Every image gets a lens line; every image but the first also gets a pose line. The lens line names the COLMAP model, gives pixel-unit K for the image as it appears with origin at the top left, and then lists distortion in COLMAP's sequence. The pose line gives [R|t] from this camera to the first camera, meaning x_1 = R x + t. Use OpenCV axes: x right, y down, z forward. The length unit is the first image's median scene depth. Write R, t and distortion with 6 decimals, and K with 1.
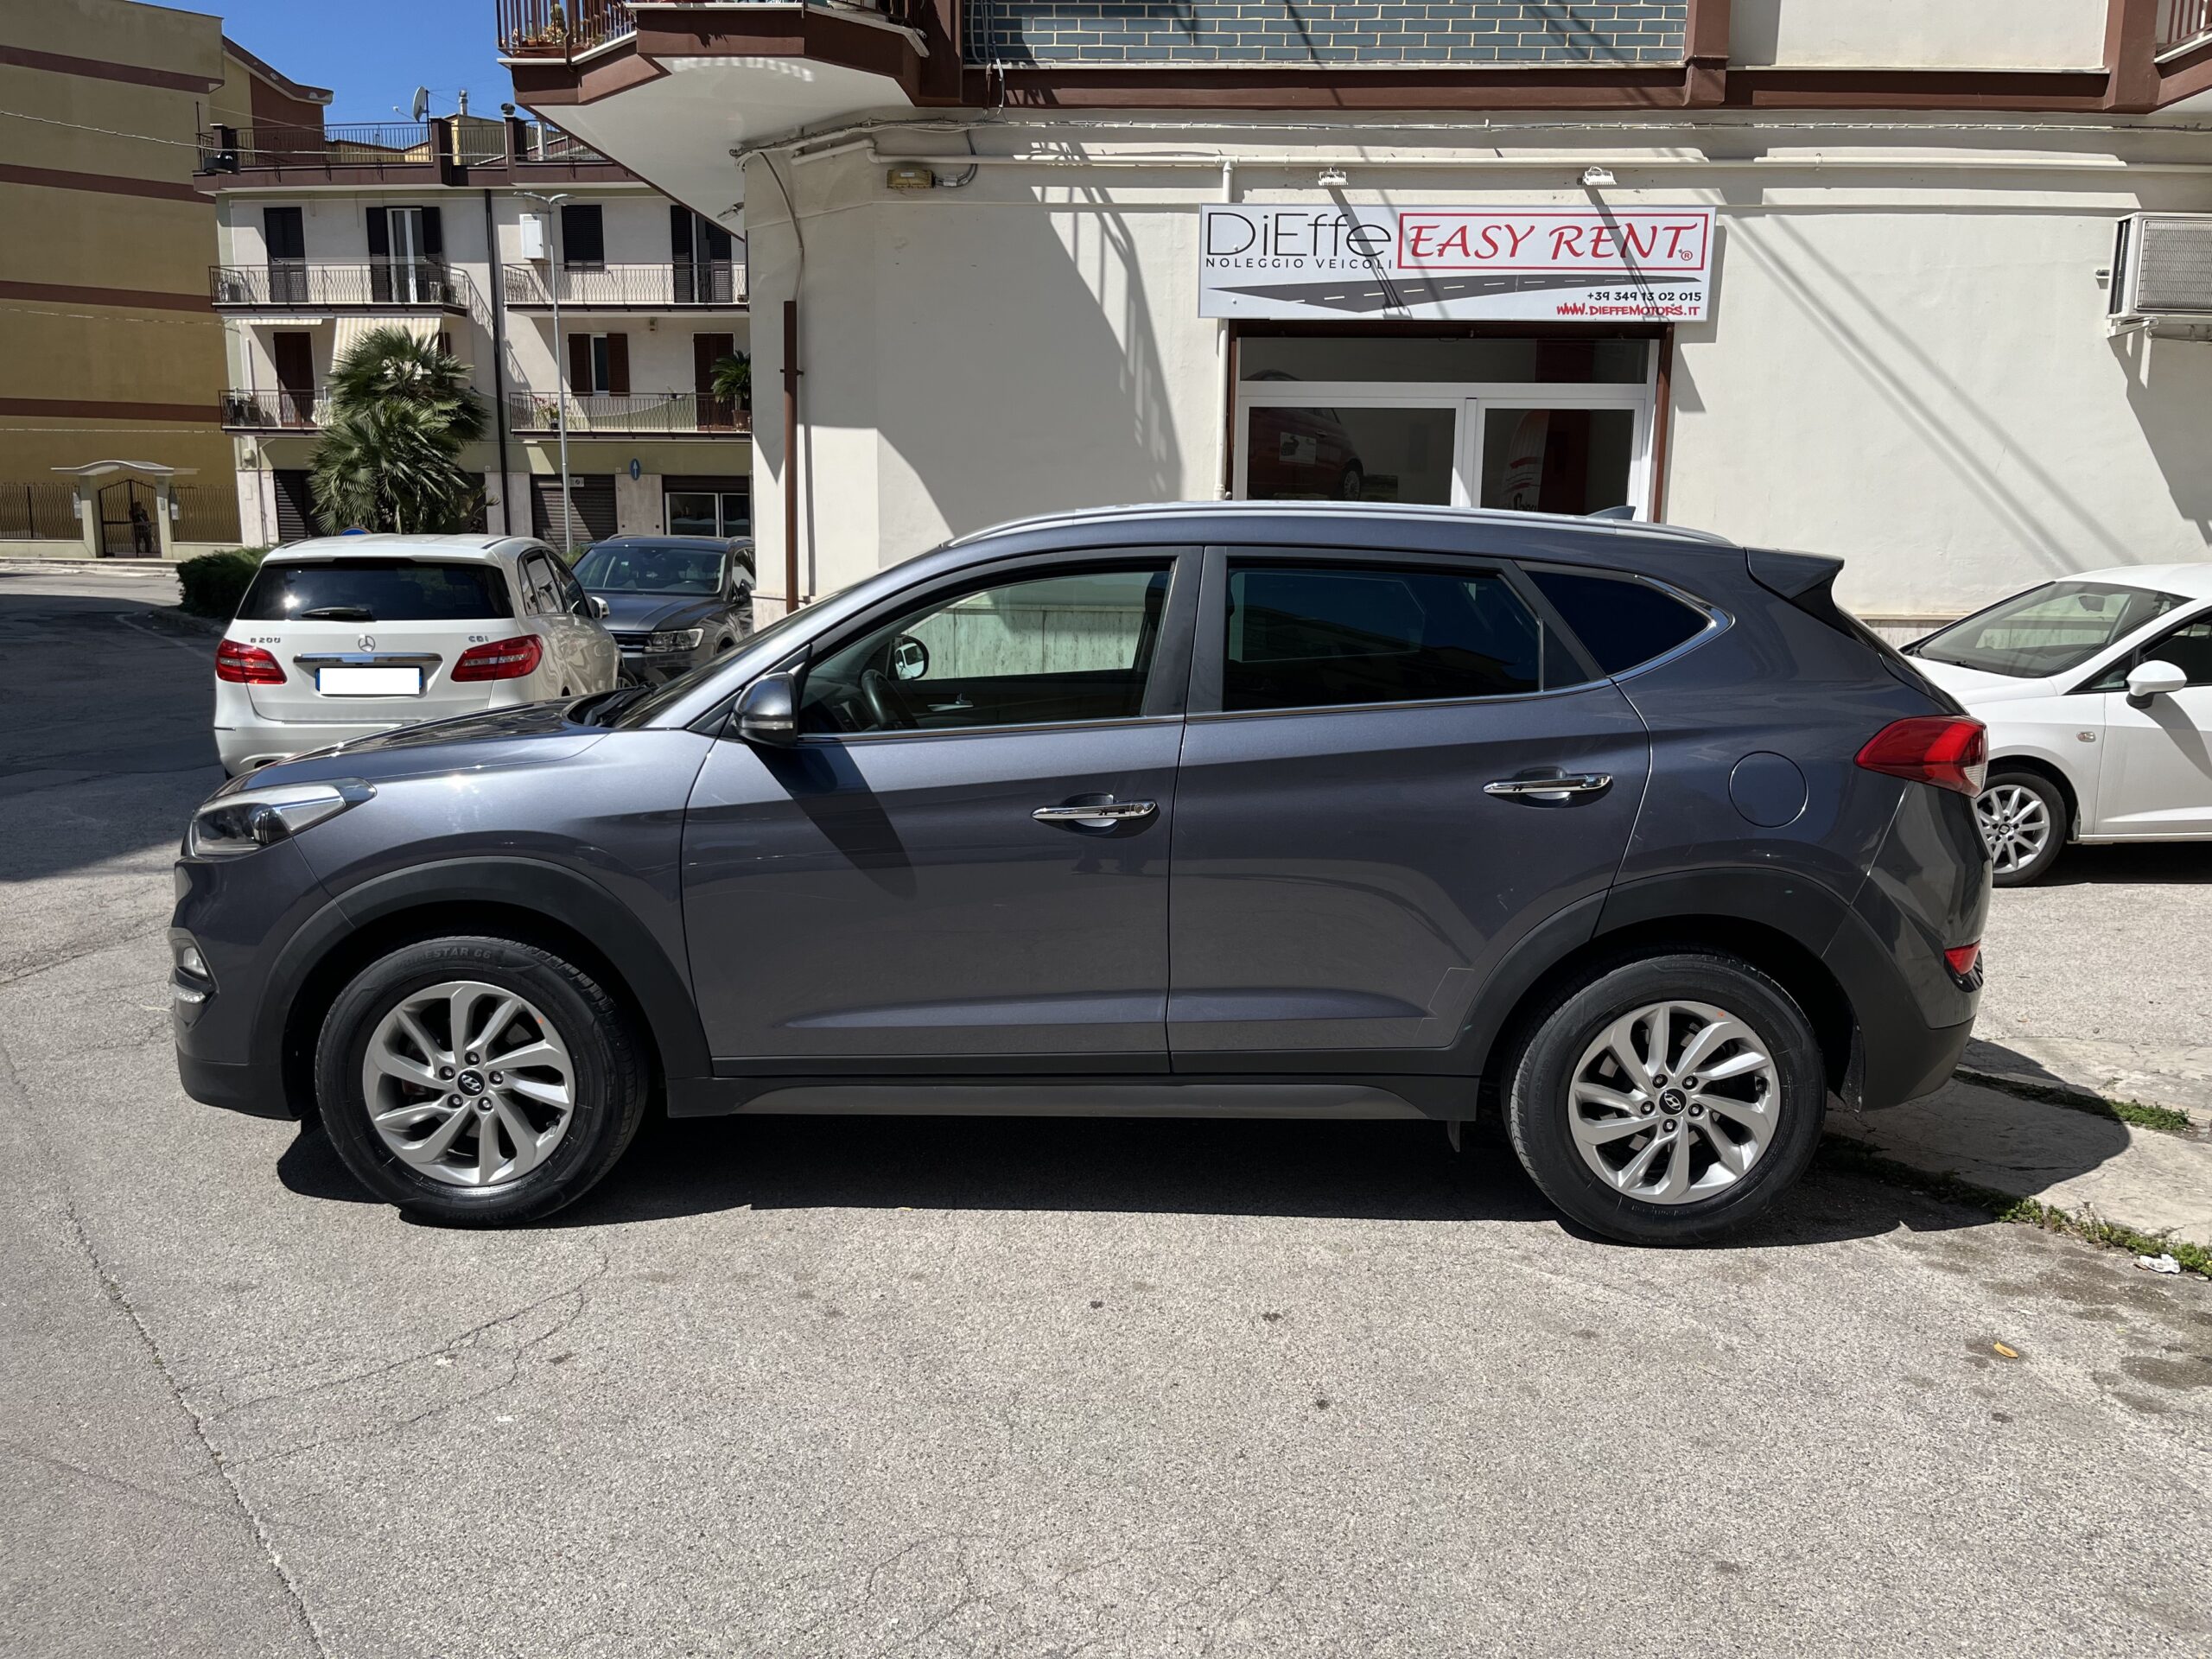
lens RADIAL K [[1682.3, 0, 1115.1], [0, 1682.3, 832.3], [0, 0, 1]] dist [0.073274, -0.104739]
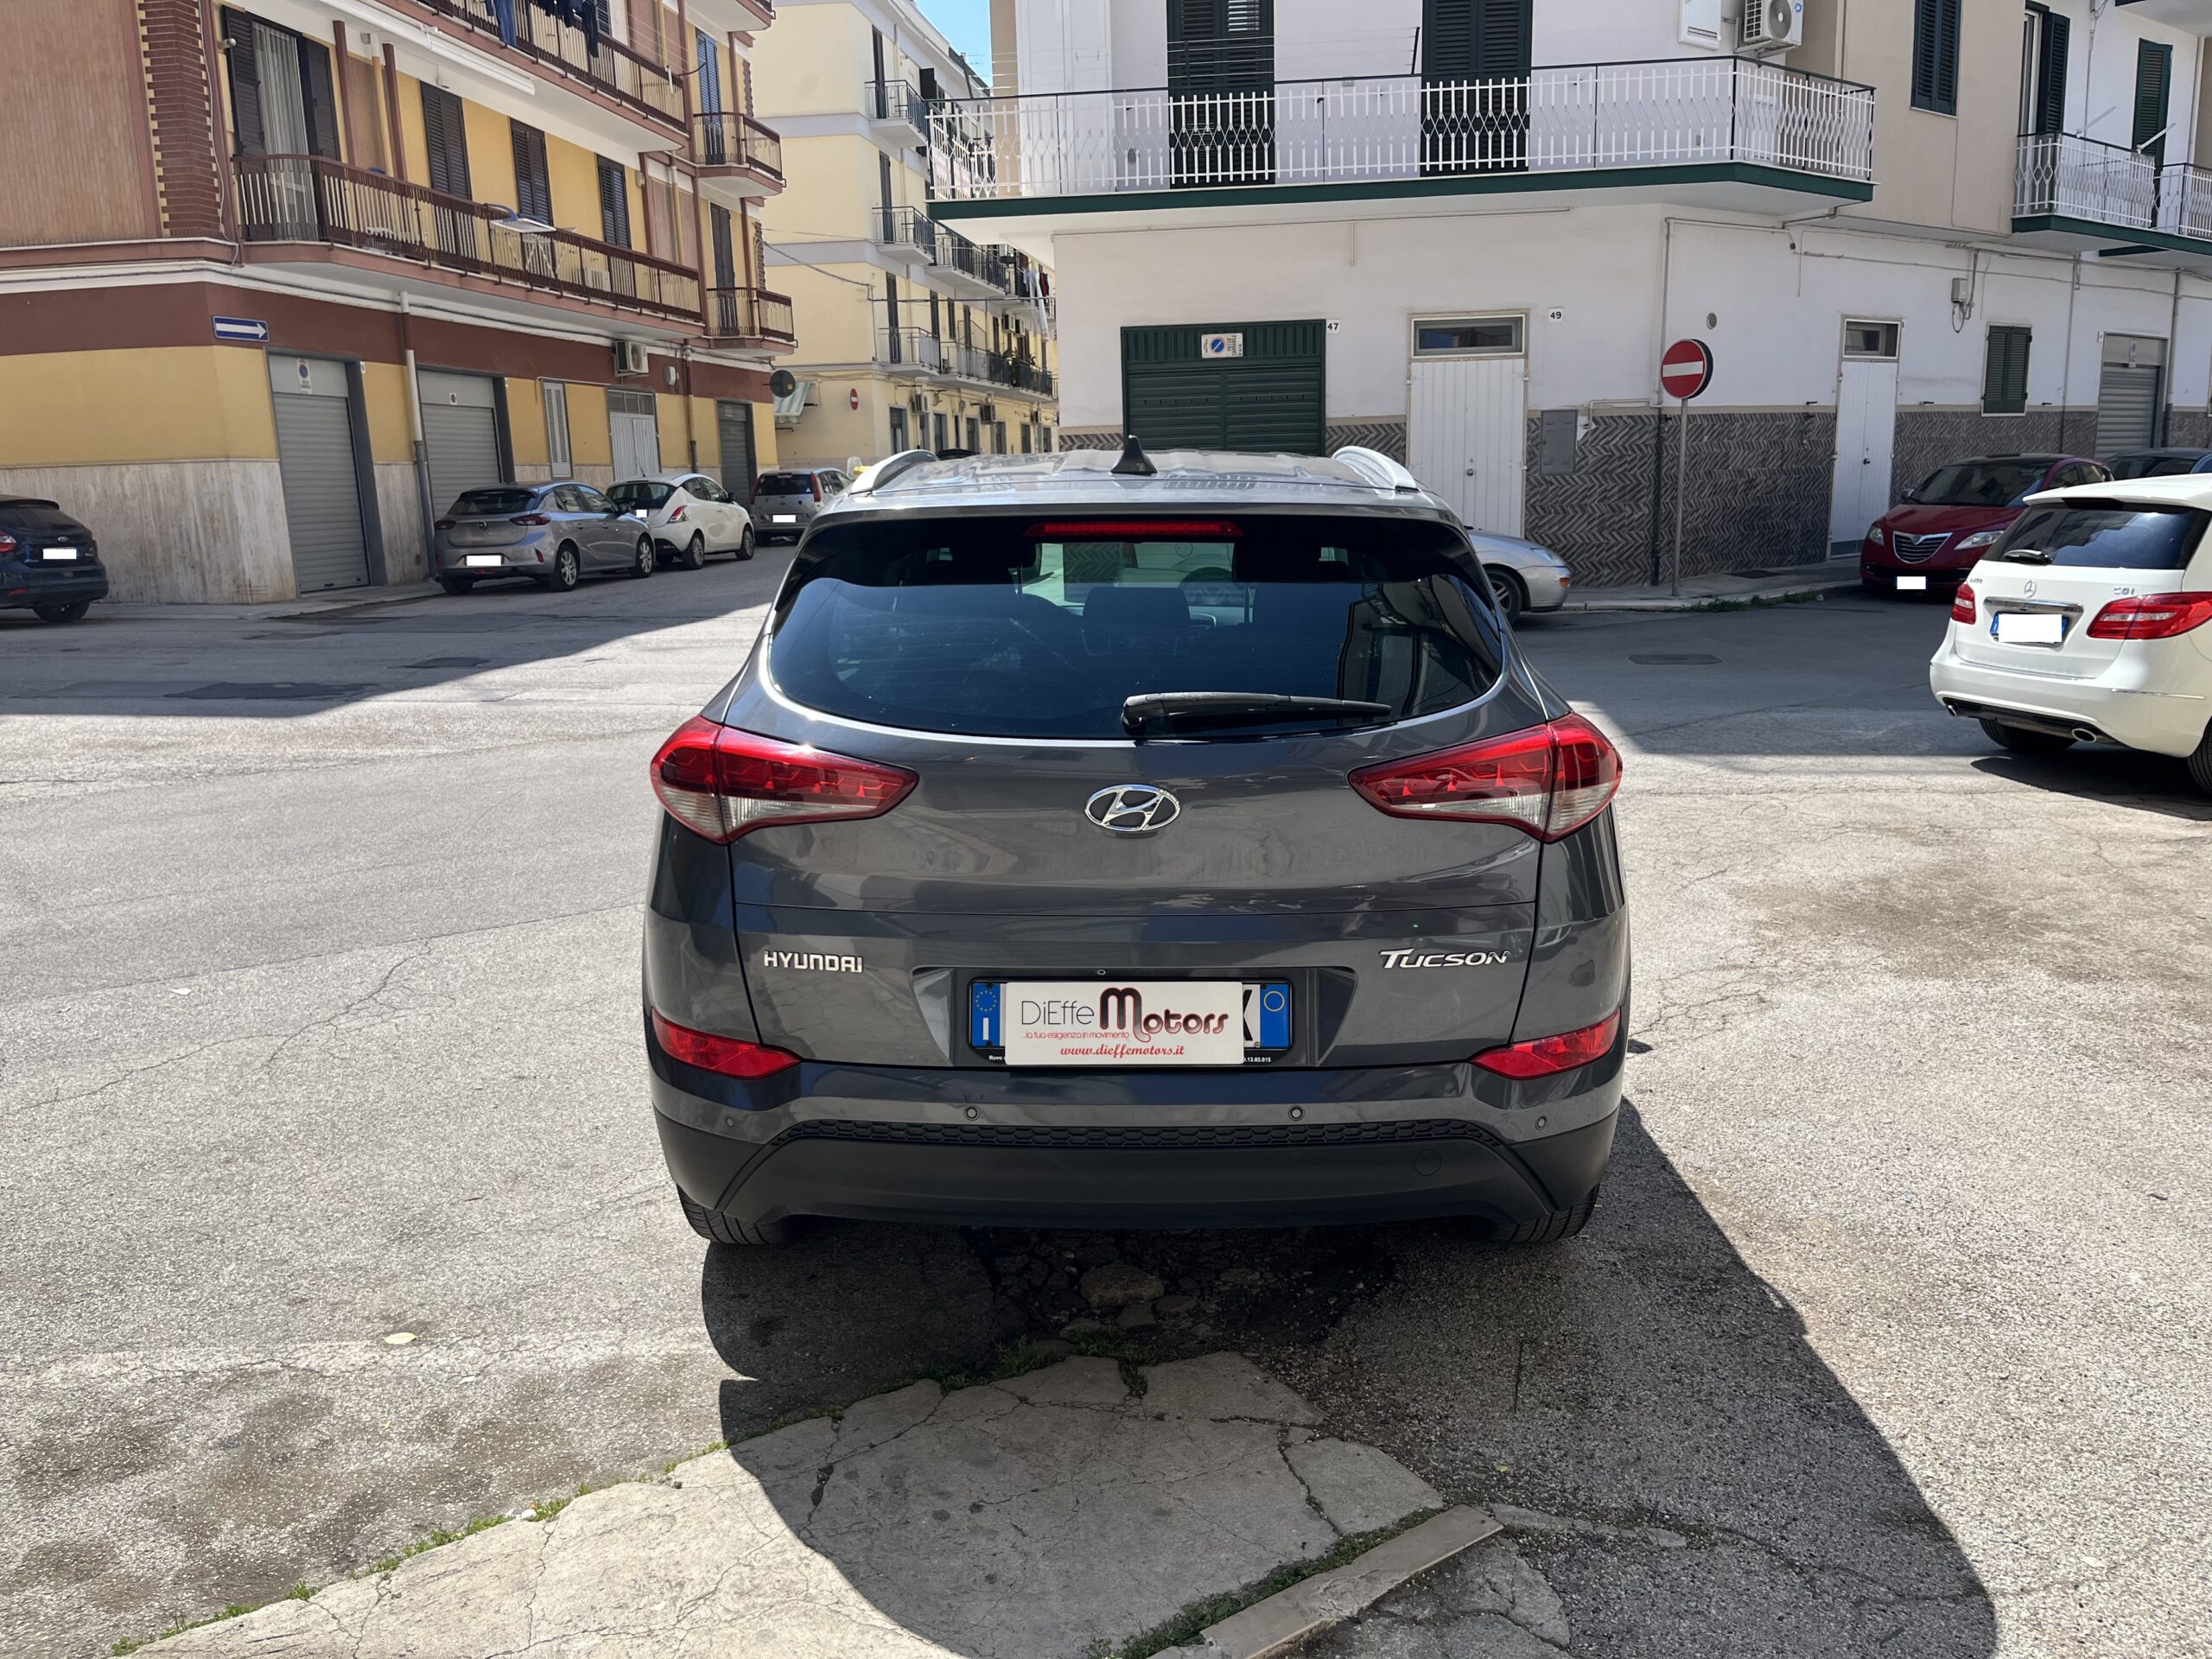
lens RADIAL K [[1673.9, 0, 1106.0], [0, 1673.9, 829.5], [0, 0, 1]] dist [0.058512, -0.072847]
pose [[-0.021545, 0.193471, -0.980869, 0.519557], [-0.158680, 0.967999, 0.194417, -0.082404], [0.987095, 0.159833, 0.009844, 0.499113]]
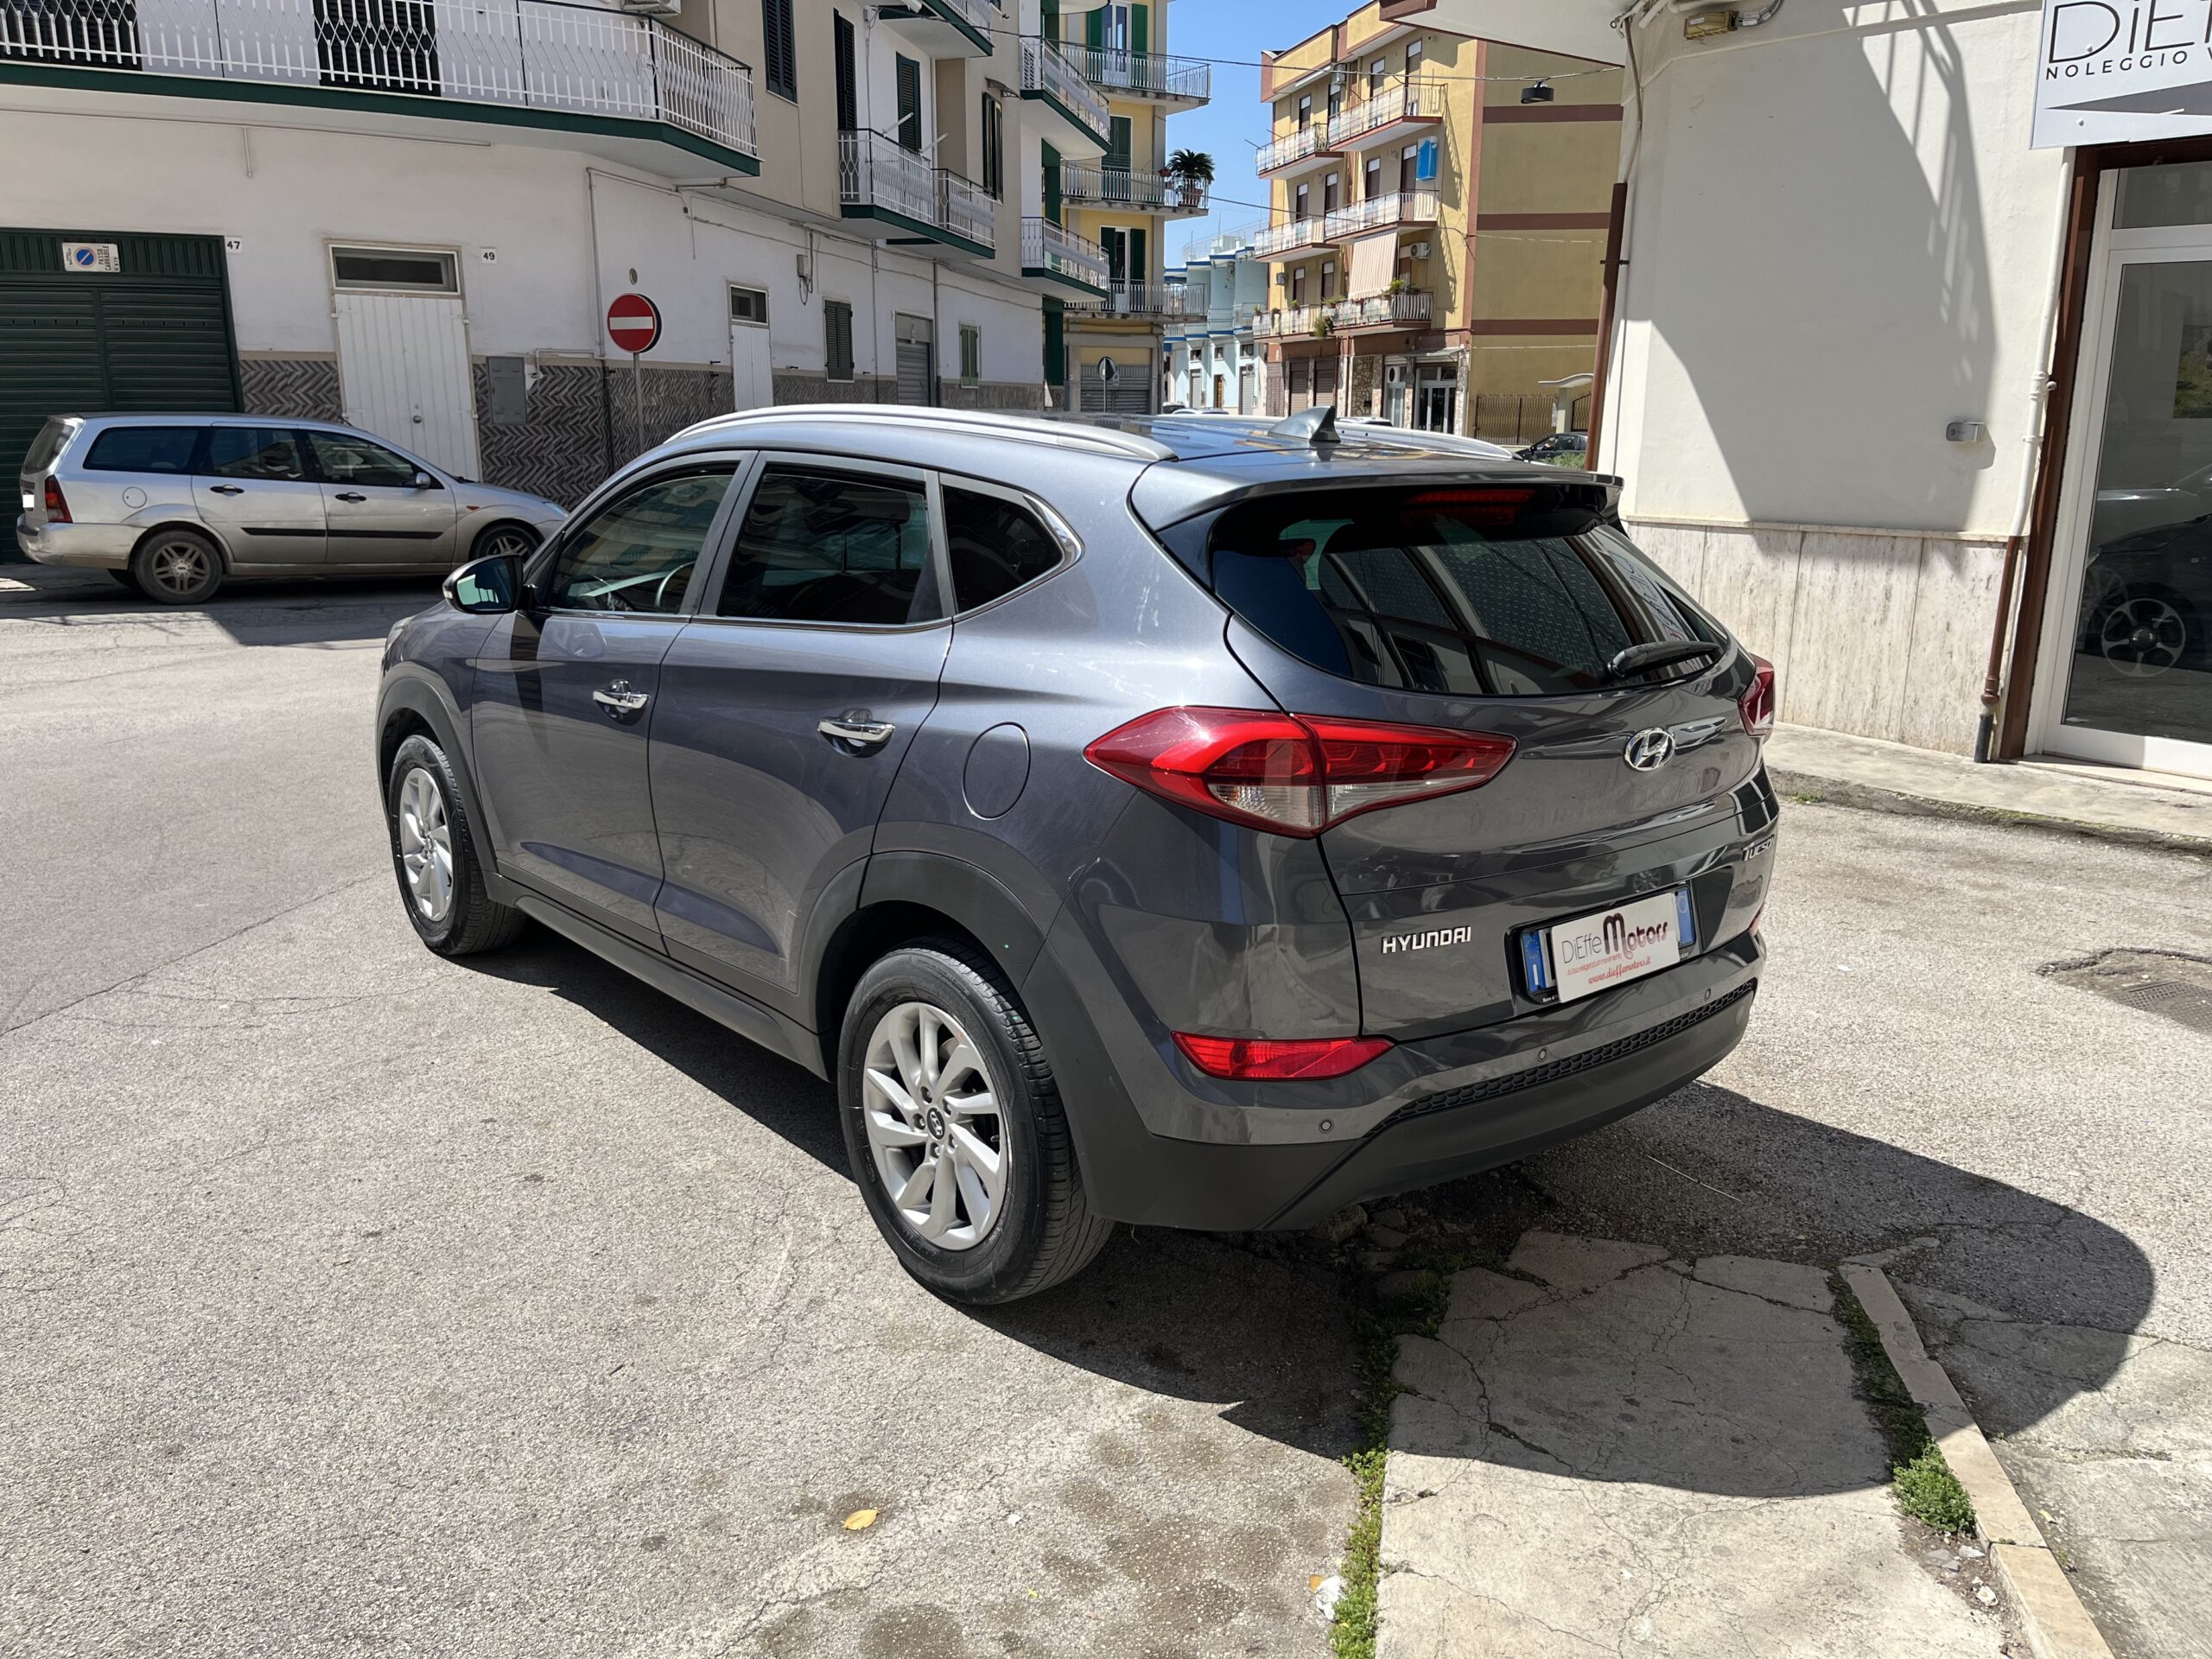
lens RADIAL K [[1678.3, 0, 1092.0], [0, 1678.3, 833.1], [0, 0, 1]] dist [0.074599, -0.119570]
pose [[0.643530, 0.175323, -0.745072, 0.411953], [-0.134601, 0.984166, 0.115327, -0.037979], [0.753493, 0.026071, 0.656938, 0.212649]]
